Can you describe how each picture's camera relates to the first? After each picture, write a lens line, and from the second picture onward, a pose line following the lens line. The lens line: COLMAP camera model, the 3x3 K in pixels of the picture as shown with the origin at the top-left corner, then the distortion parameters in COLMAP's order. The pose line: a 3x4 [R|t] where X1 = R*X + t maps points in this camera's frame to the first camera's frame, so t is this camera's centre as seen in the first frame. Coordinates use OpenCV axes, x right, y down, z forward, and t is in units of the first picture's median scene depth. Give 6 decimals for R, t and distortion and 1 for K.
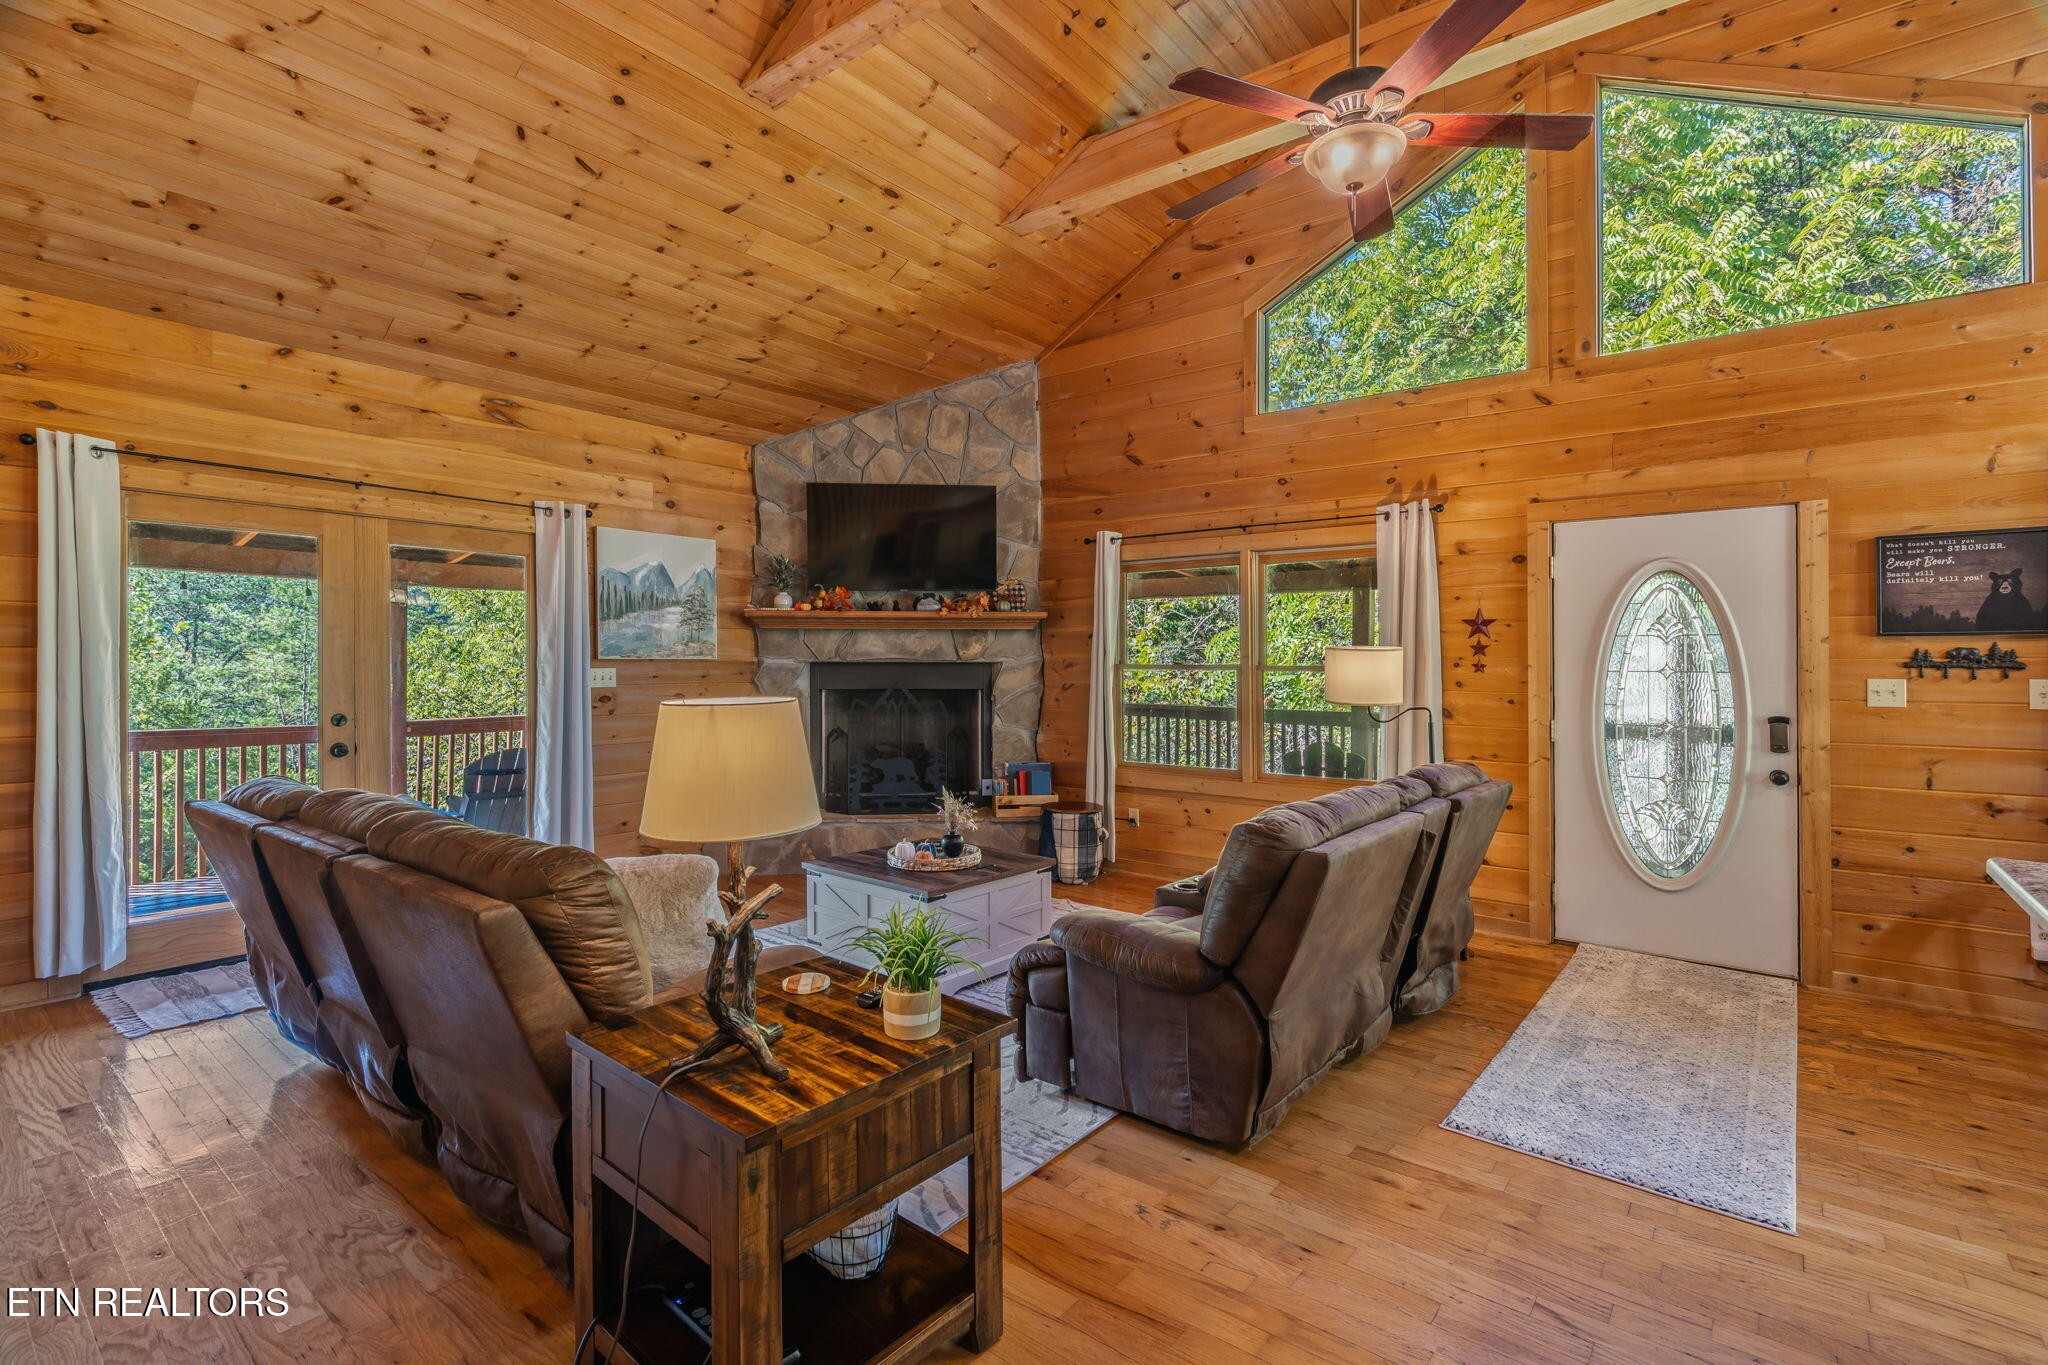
lens RADIAL K [[926.1, 0, 1026.6], [0, 926.1, 650.4], [0, 0, 1]] dist [-0.001101, 0.002492]
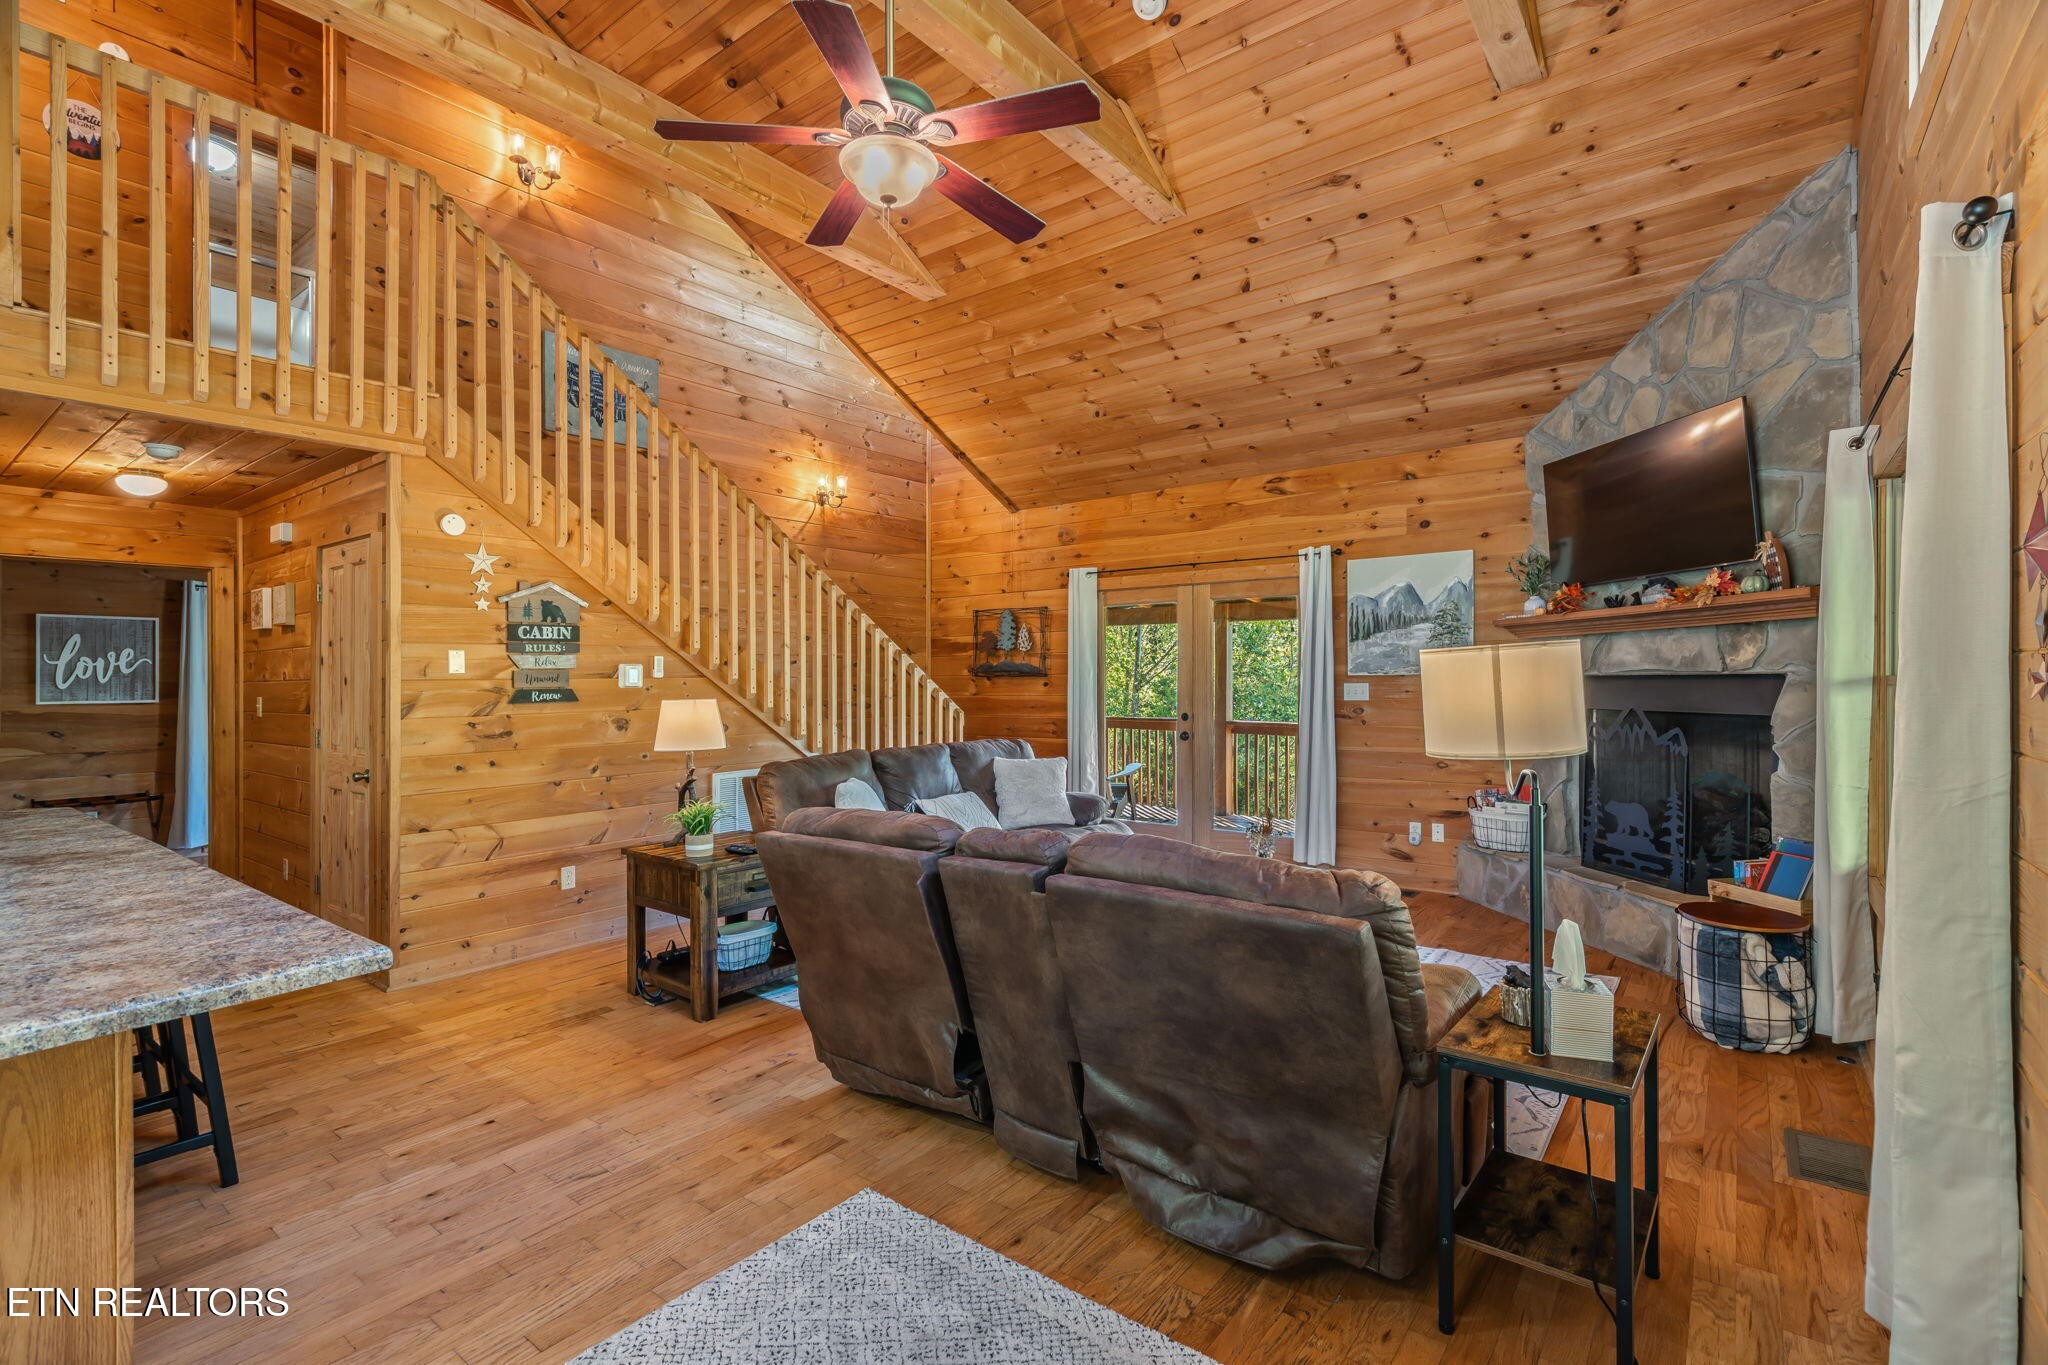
lens RADIAL K [[926.1, 0, 1033.4], [0, 926.1, 673.0], [0, 0, 1]] dist [-0.001101, 0.002492]
pose [[0.037962, -0.011189, -0.999217, 0.723471], [0.021513, 0.999715, -0.010377, 0.010759], [0.999048, -0.021102, 0.038192, 0.600970]]
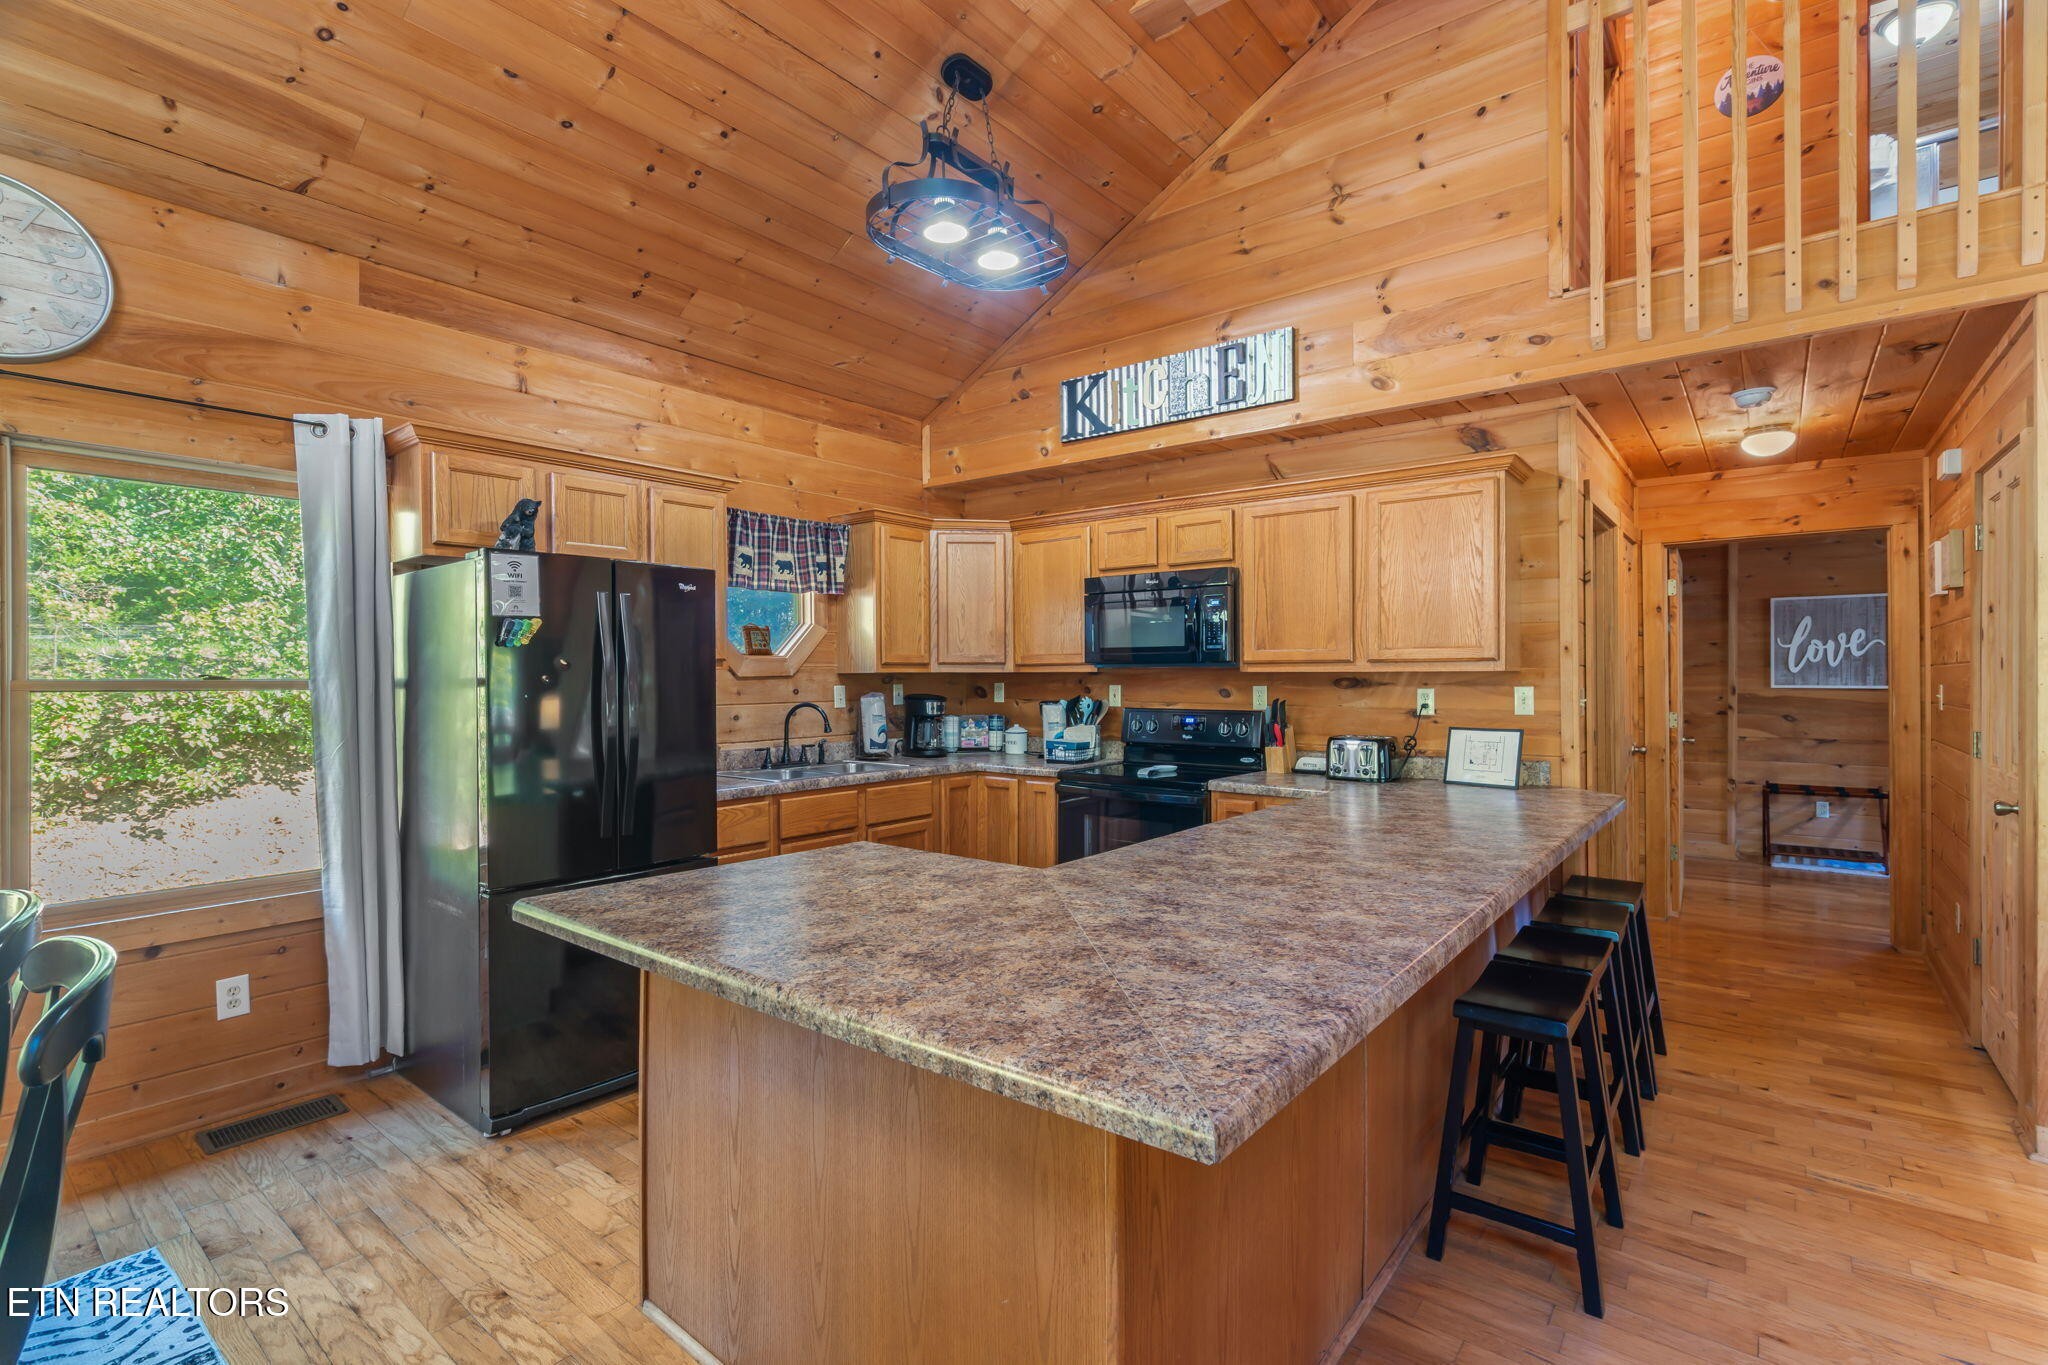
lens RADIAL K [[926.1, 0, 1016.5], [0, 926.1, 681.0], [0, 0, 1]] dist [-0.001101, 0.002492]
pose [[-0.999987, 0.001877, 0.004812, 0.442212], [0.001838, 0.999965, -0.008143, 0.010166], [-0.004827, -0.008134, -0.999955, 0.574133]]
